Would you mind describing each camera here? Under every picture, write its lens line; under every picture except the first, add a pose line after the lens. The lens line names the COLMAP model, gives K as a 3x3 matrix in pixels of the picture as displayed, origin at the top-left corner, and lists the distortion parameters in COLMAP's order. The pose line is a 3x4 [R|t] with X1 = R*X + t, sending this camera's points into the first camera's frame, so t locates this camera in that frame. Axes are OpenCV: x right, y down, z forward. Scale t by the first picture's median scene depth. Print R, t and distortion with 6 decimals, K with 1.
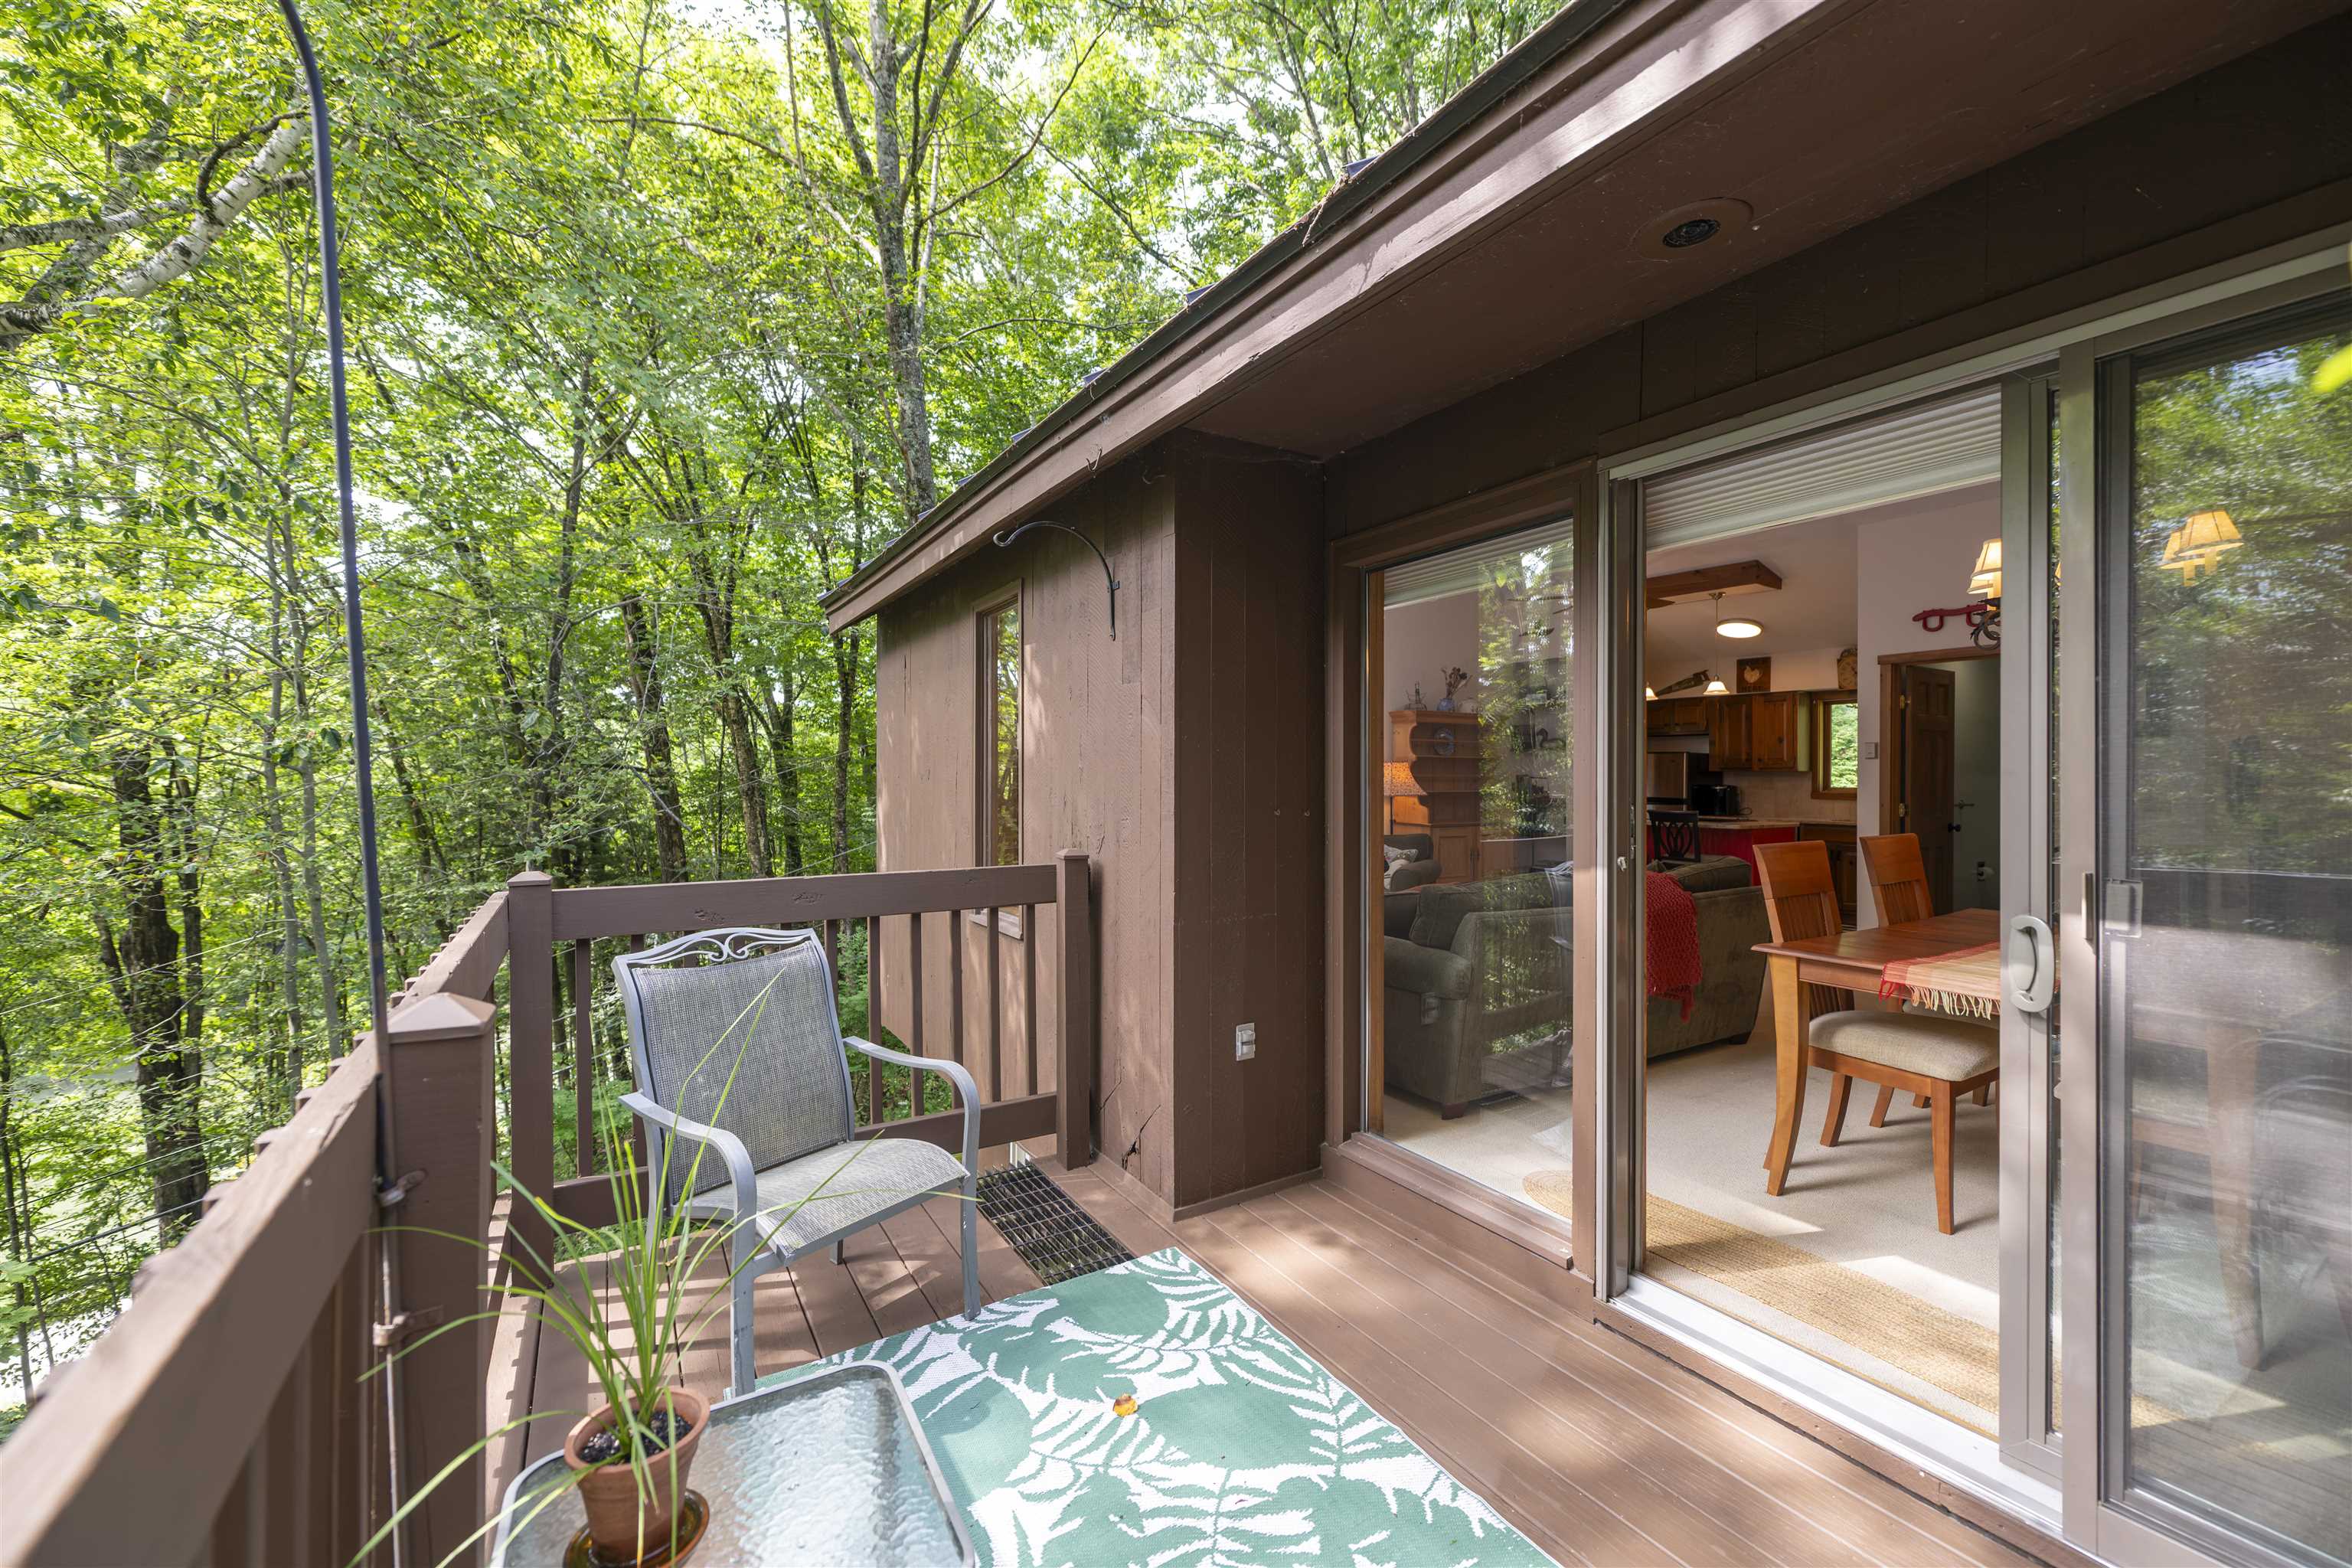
lens RADIAL K [[911.7, 0, 1183.6], [0, 911.7, 772.7], [0, 0, 1]] dist [0.001374, 0.000081]
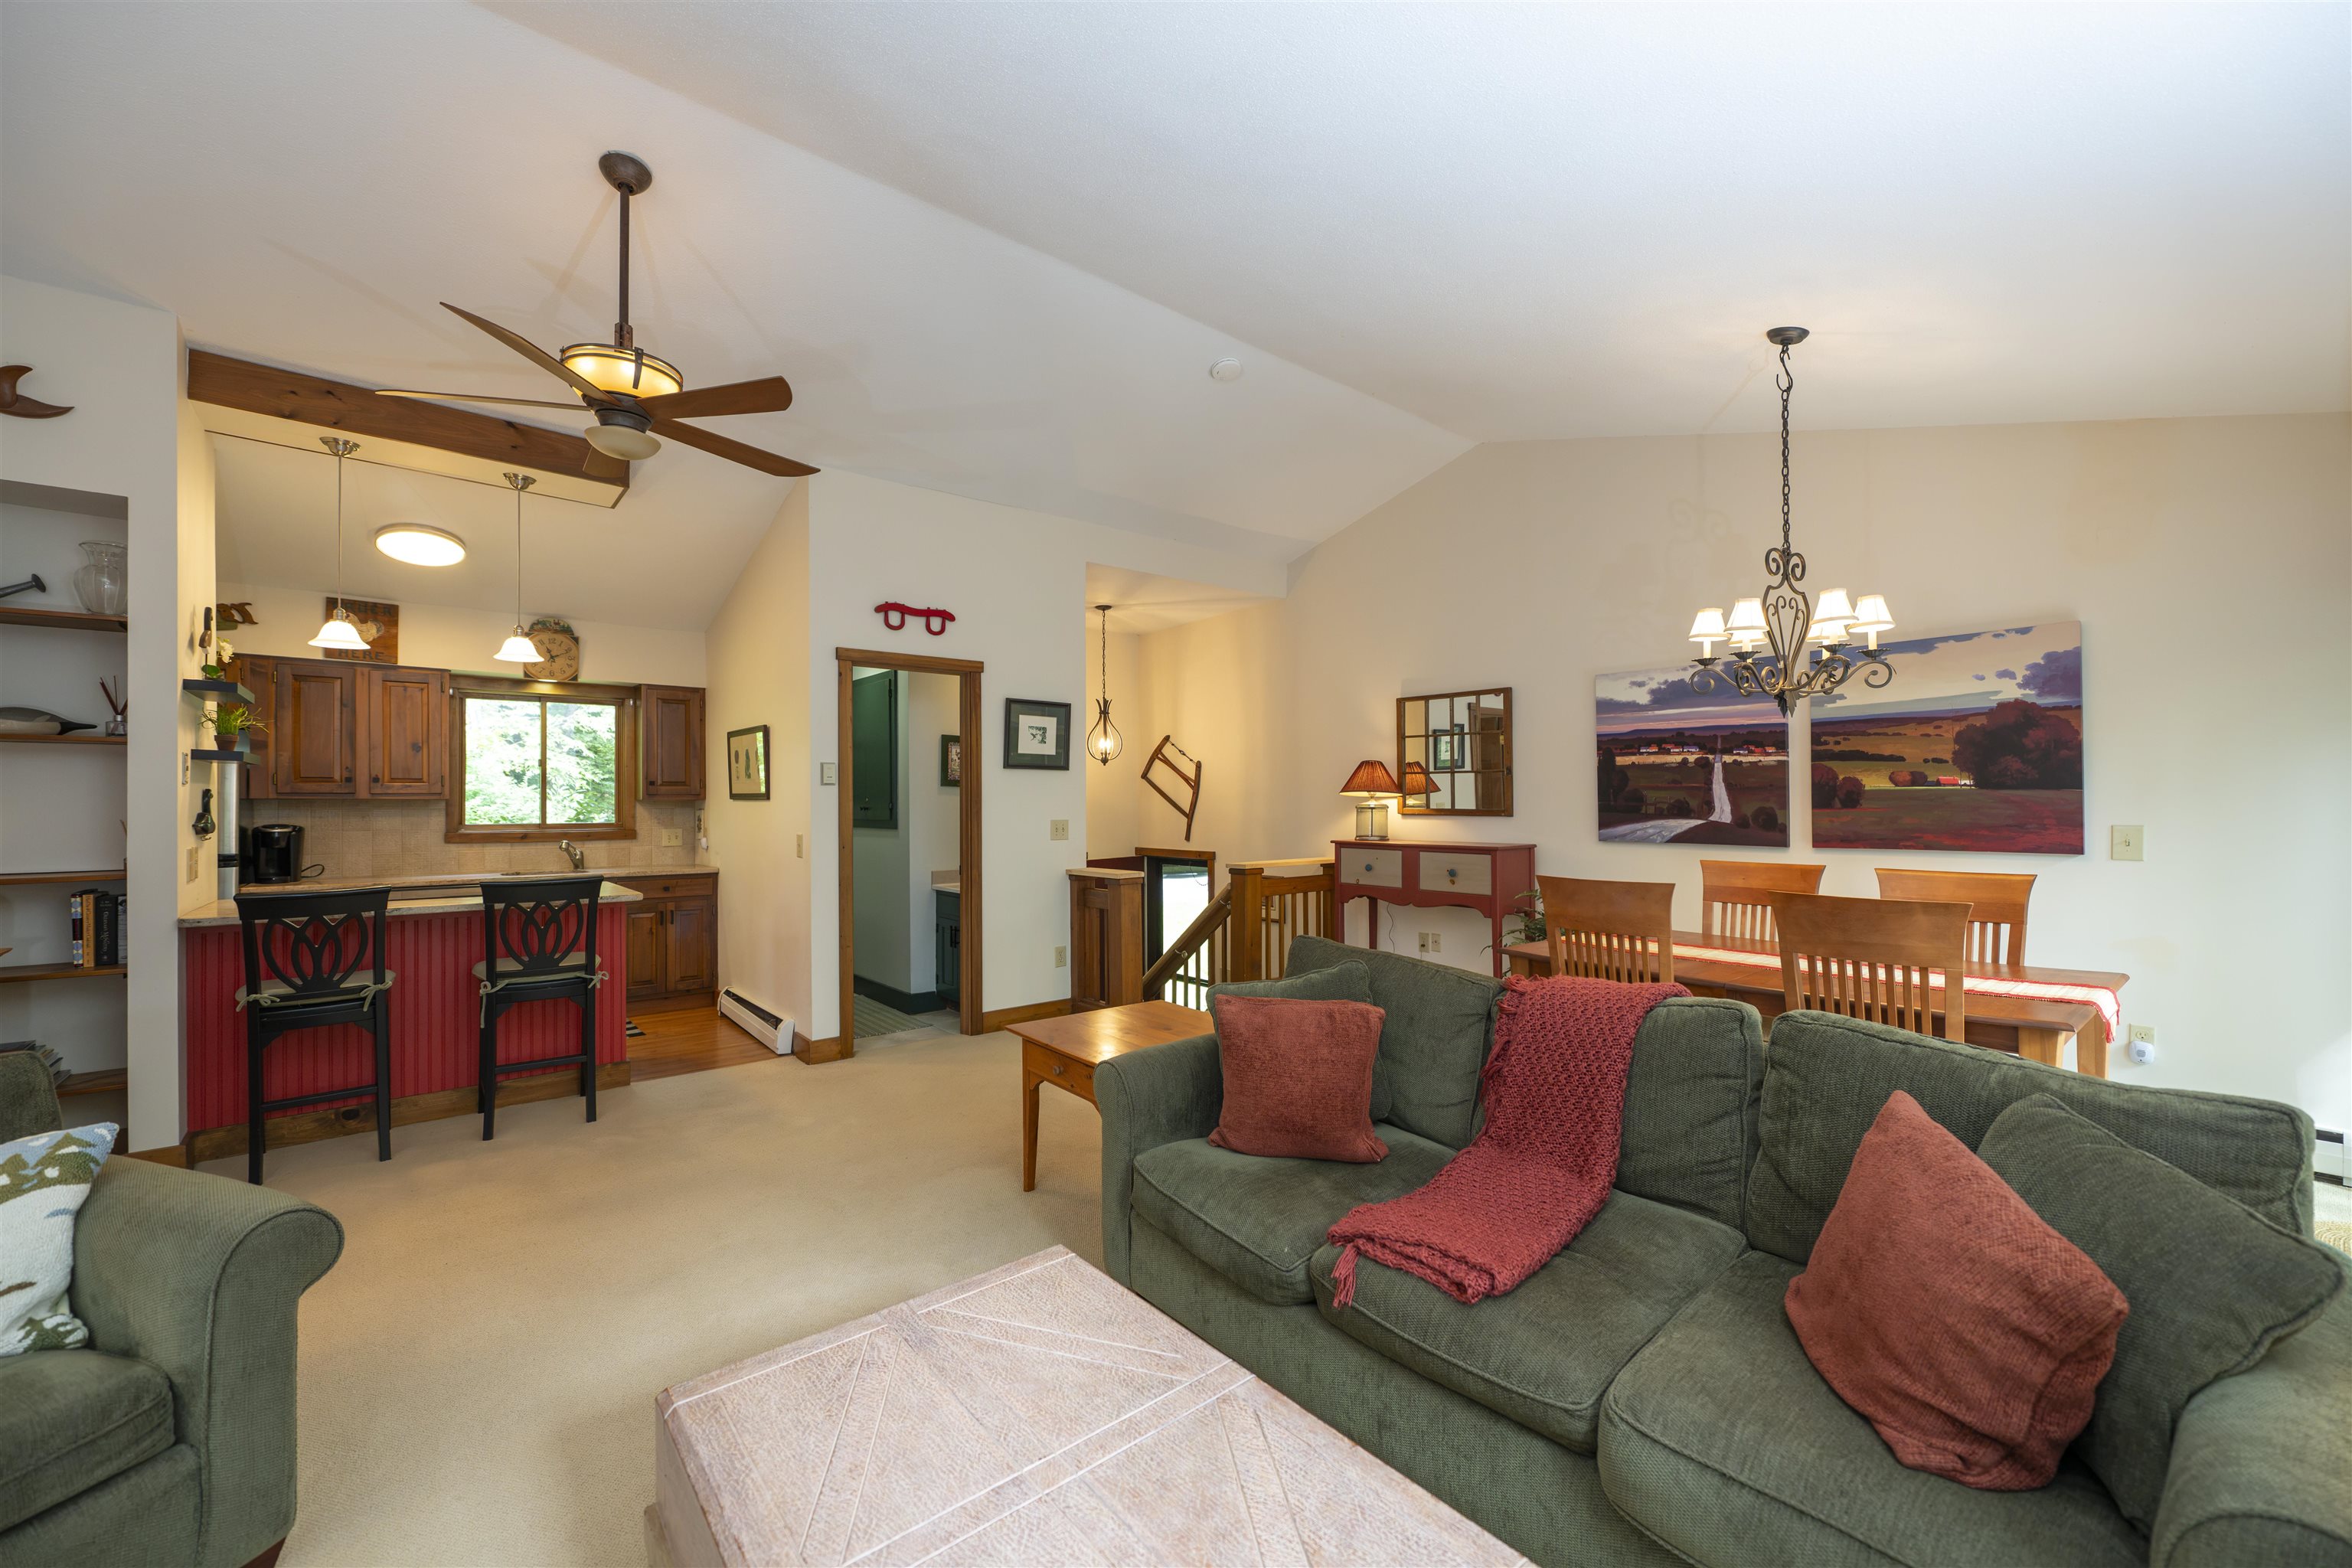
lens RADIAL K [[933.9, 0, 1177.9], [0, 933.9, 791.3], [0, 0, 1]] dist [-0.000007, -0.000019]
pose [[-0.139888, 0.009797, 0.990119, -0.014567], [-0.001810, 0.999947, -0.010150, -0.001128], [-0.990166, -0.003212, -0.139863, 0.347192]]
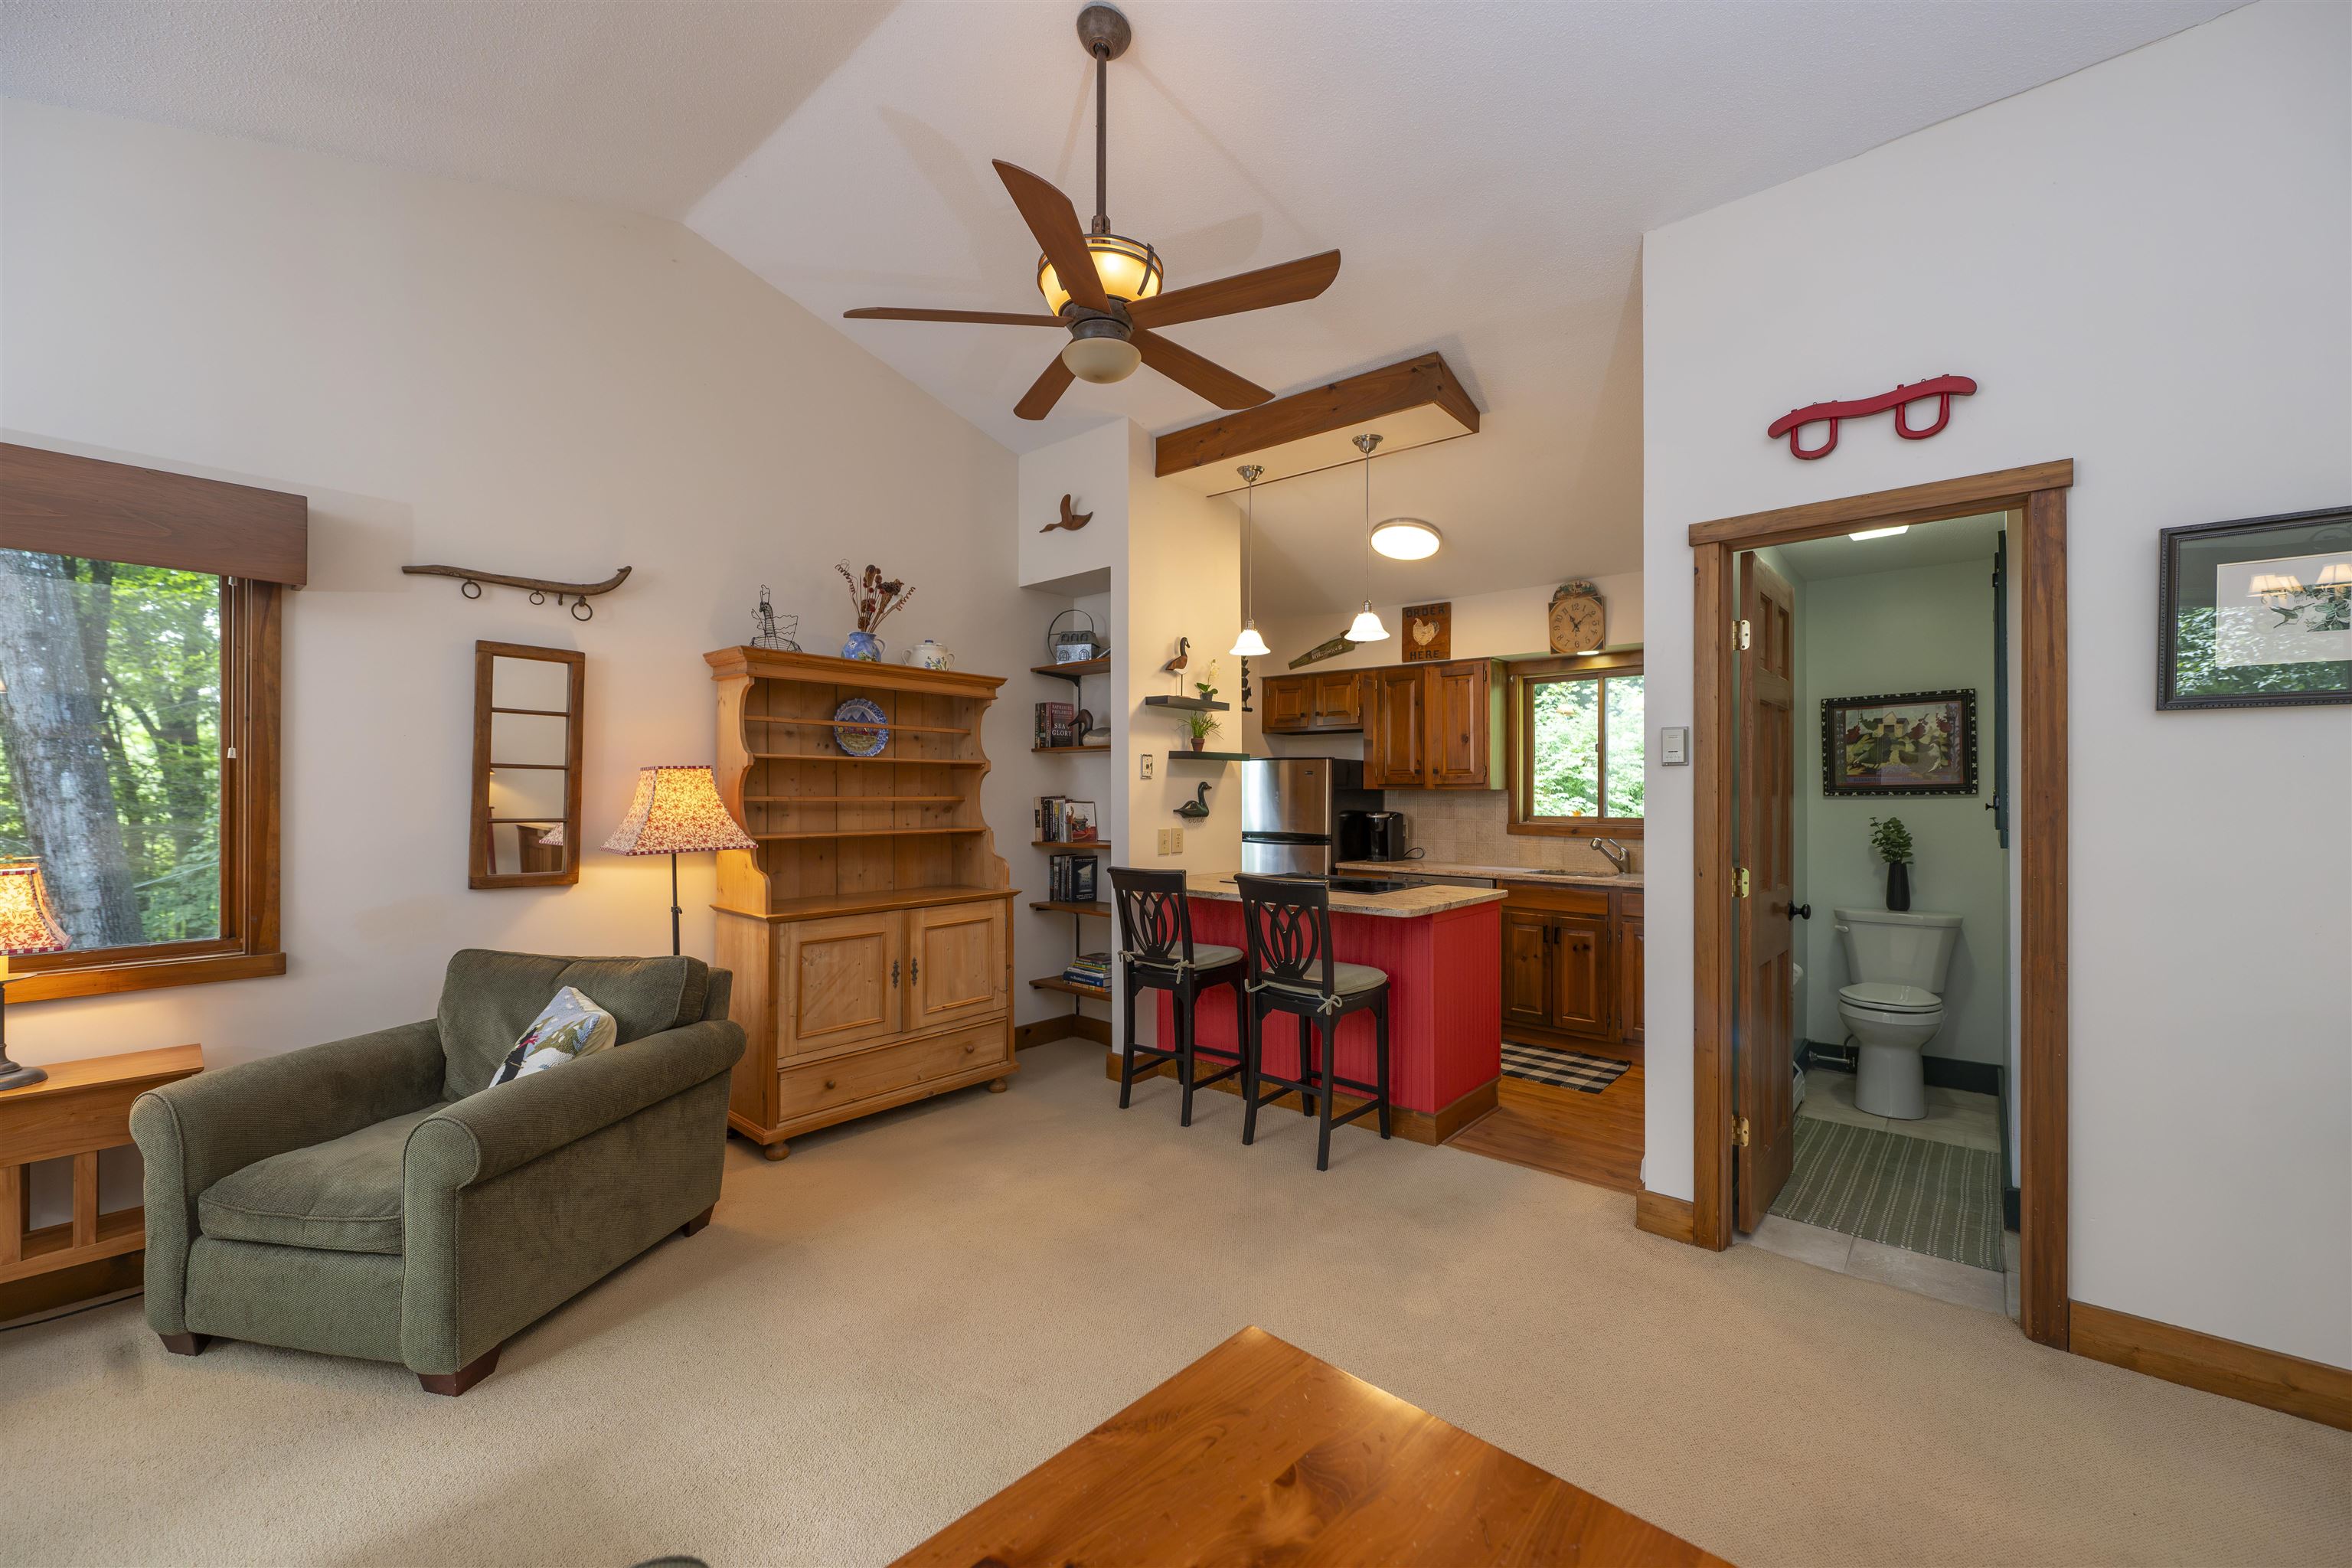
lens RADIAL K [[933.9, 0, 1177.9], [0, 933.9, 791.3], [0, 0, 1]] dist [-0.000007, -0.000019]
pose [[0.953382, 0.000187, 0.301767, 0.166702], [-0.001518, 0.999990, 0.004179, -0.001881], [-0.301764, -0.004442, 0.953372, 0.272793]]
